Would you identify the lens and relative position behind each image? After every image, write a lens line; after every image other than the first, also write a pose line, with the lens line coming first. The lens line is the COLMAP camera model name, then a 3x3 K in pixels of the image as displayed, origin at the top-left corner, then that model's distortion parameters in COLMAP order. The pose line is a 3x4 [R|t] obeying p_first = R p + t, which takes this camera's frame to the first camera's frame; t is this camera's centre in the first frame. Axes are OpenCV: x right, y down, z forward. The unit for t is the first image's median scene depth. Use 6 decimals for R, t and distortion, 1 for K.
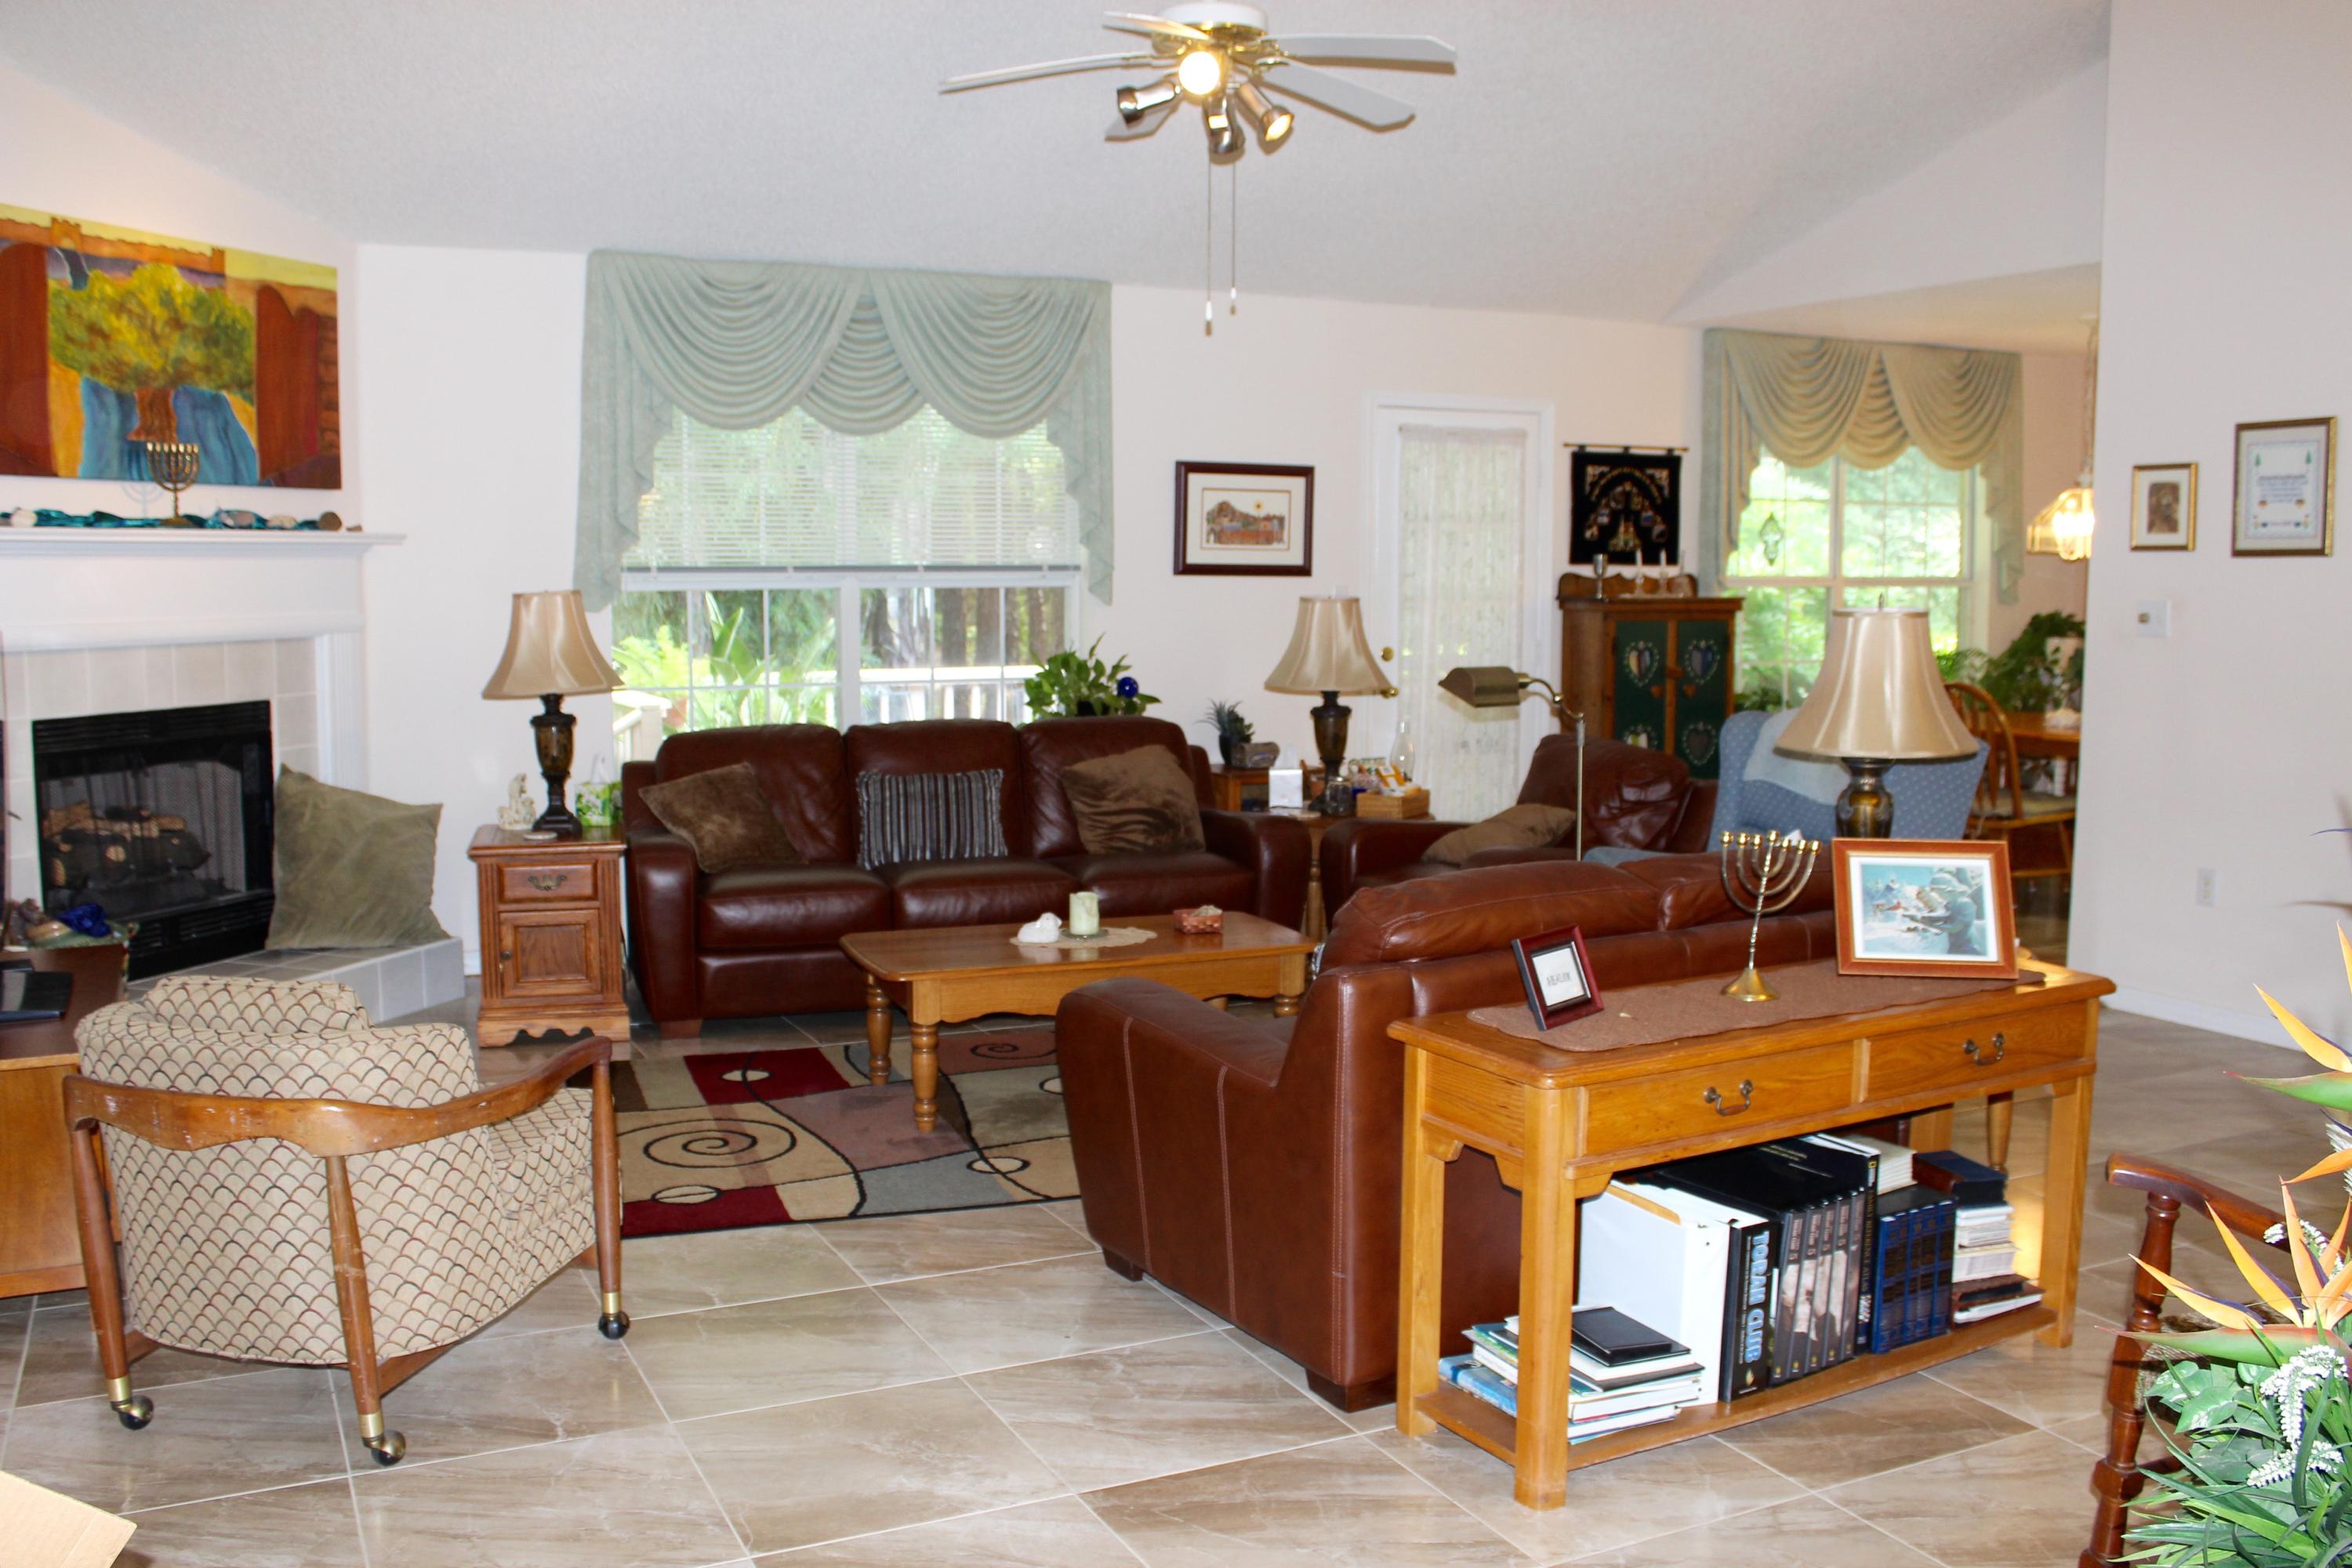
lens RADIAL K [[2087.3, 0, 1176.0], [0, 2087.3, 784.0], [0, 0, 1]] dist [-0.187331, 0.179624]
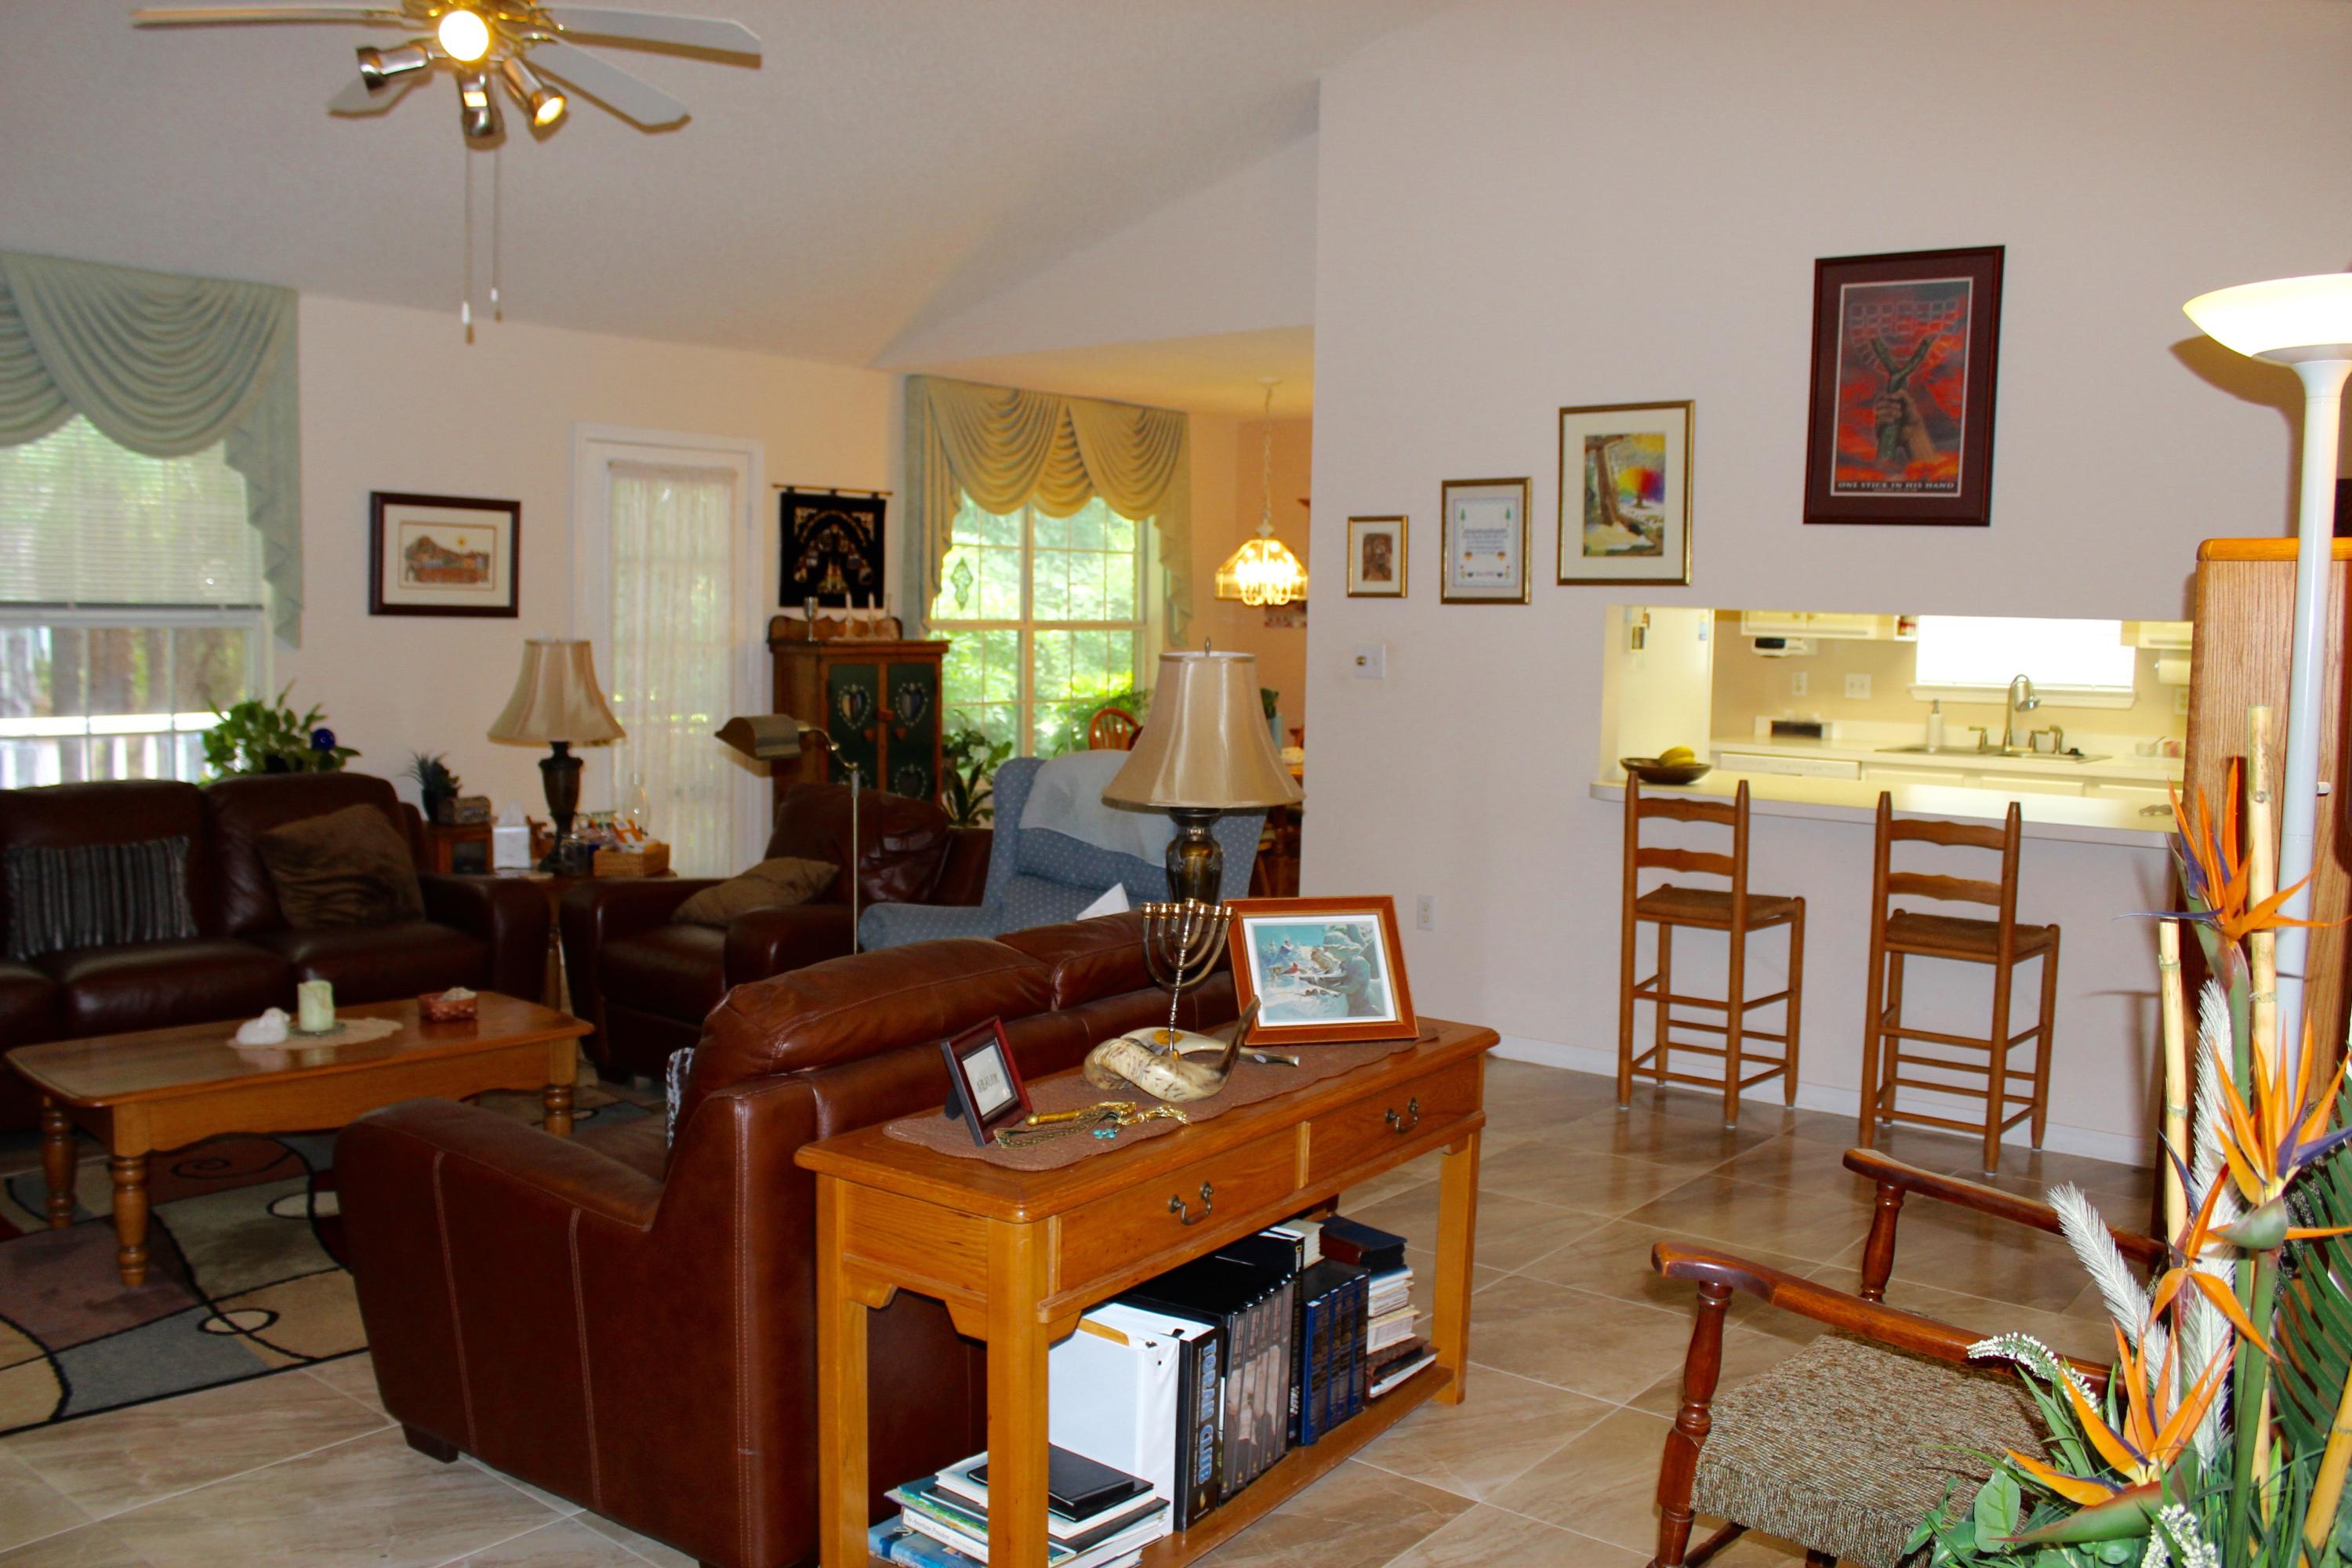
lens RADIAL K [[1954.1, 0, 1176.0], [0, 1954.1, 784.0], [0, 0, 1]] dist [-0.173529, 0.138844]
pose [[0.905211, -0.020688, 0.424458, -0.045794], [0.027318, 0.999581, -0.009541, -0.010975], [-0.424082, 0.020232, 0.905398, 0.120163]]
